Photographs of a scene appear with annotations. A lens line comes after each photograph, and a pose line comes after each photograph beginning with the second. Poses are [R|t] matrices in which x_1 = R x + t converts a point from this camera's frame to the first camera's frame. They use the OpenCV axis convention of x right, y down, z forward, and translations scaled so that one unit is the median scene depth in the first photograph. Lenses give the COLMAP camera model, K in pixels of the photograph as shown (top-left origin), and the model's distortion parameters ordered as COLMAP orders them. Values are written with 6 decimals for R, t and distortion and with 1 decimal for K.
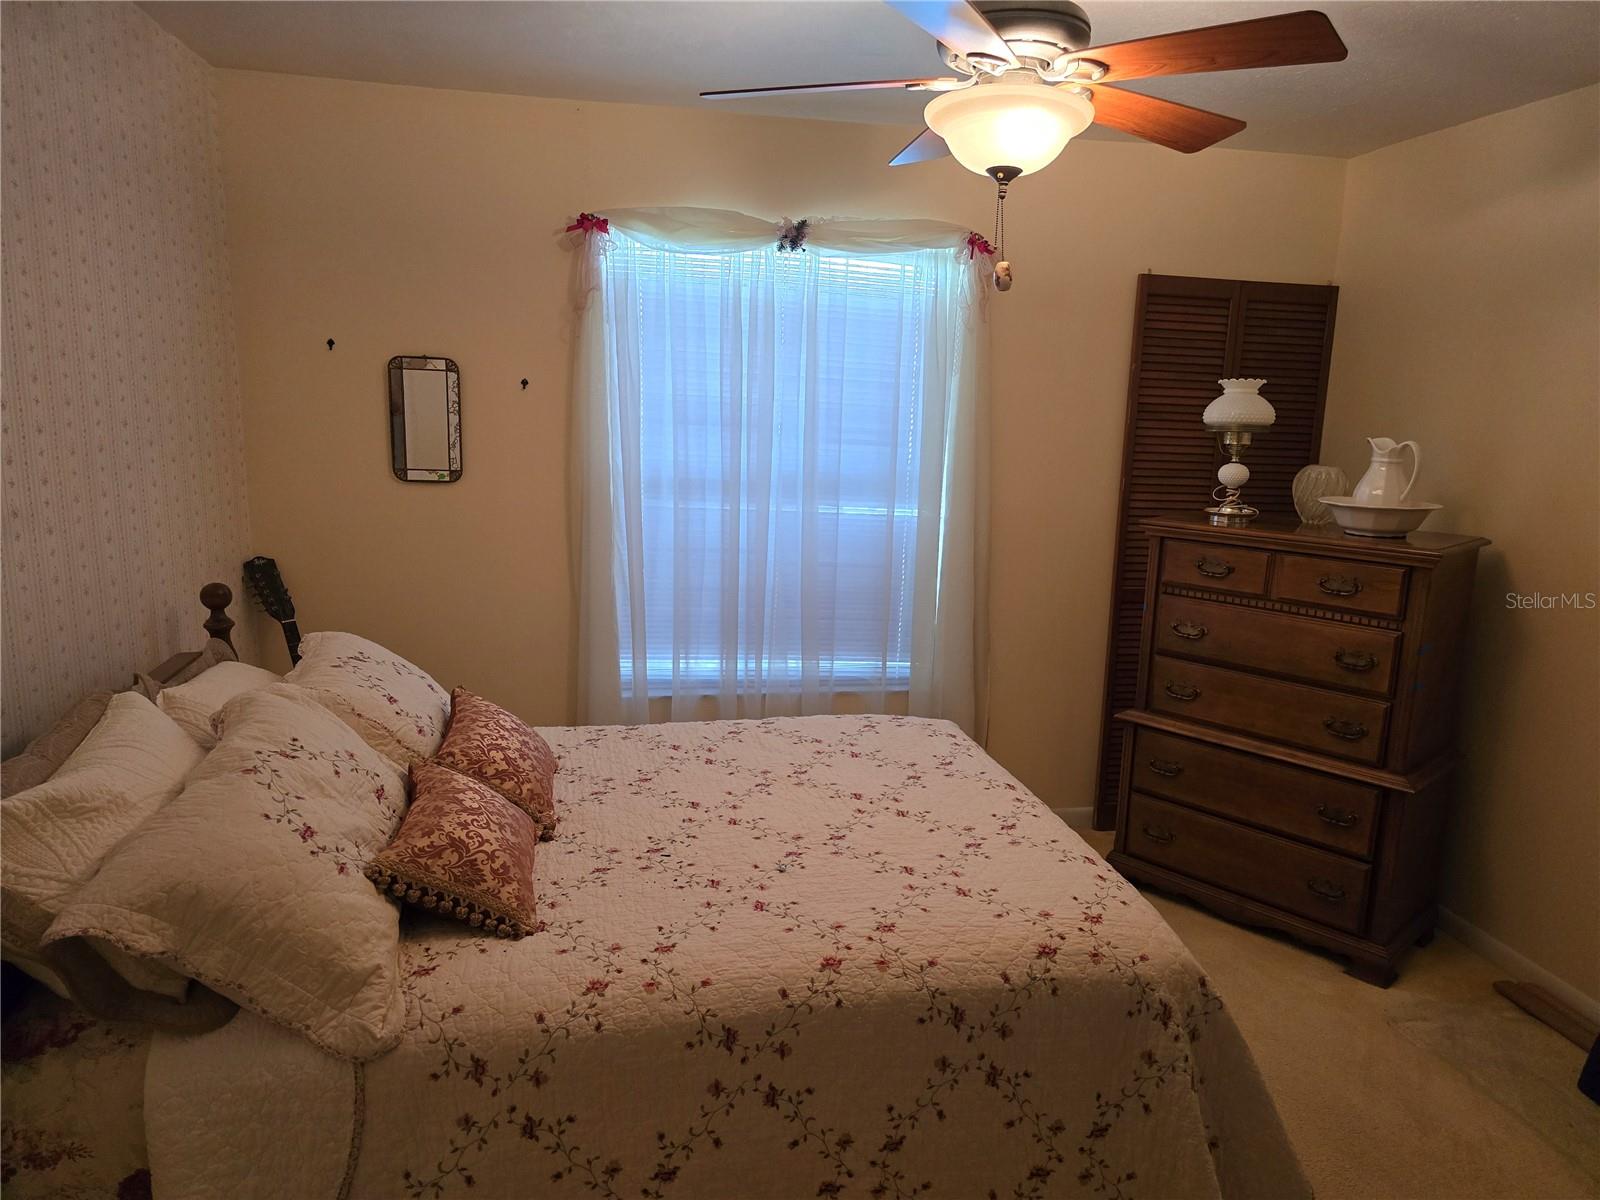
lens RADIAL K [[1075.8, 0, 803.5], [0, 1075.8, 614.1], [0, 0, 1]] dist [0.058634, -0.049984]
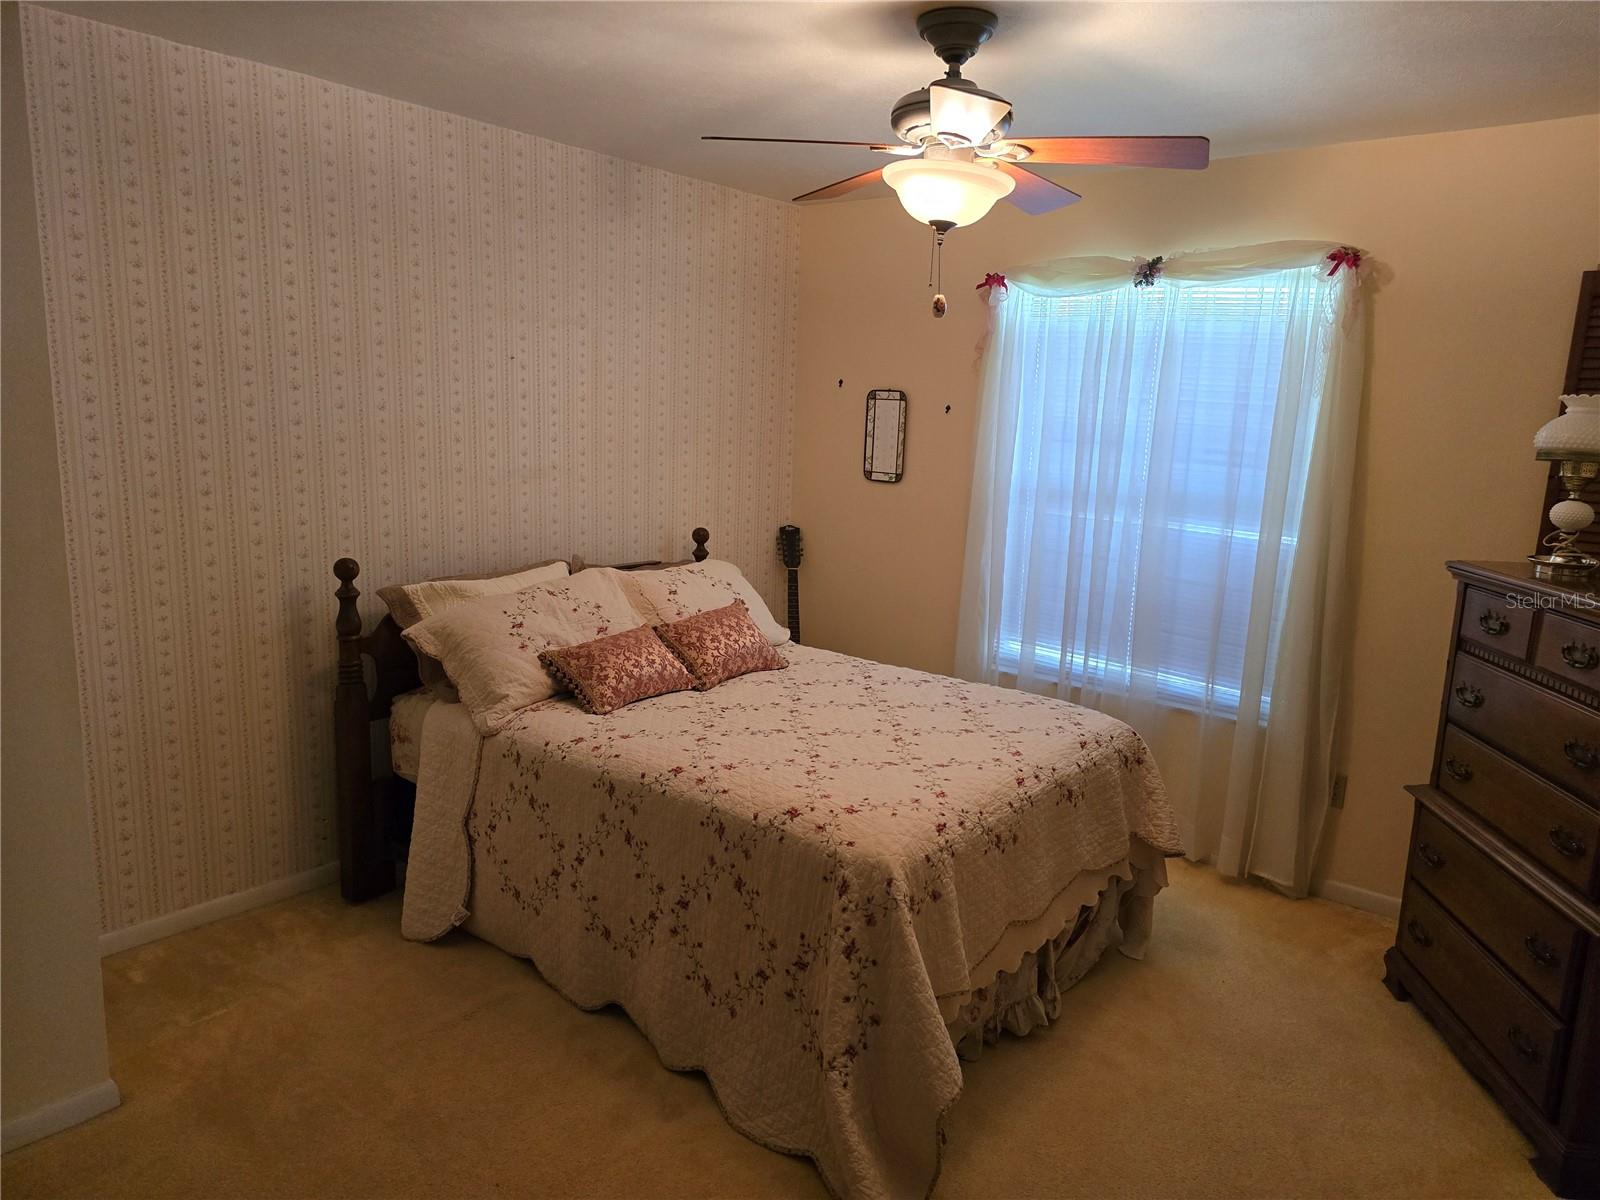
lens RADIAL K [[1057.2, 0, 800.0], [0, 1057.2, 600.0], [0, 0, 1]] dist [0.096261, -0.098207]
pose [[0.640501, 0.132311, -0.756474, 0.640837], [-0.175093, 0.984262, 0.023902, 0.012395], [0.747731, 0.117144, 0.653587, 0.069631]]
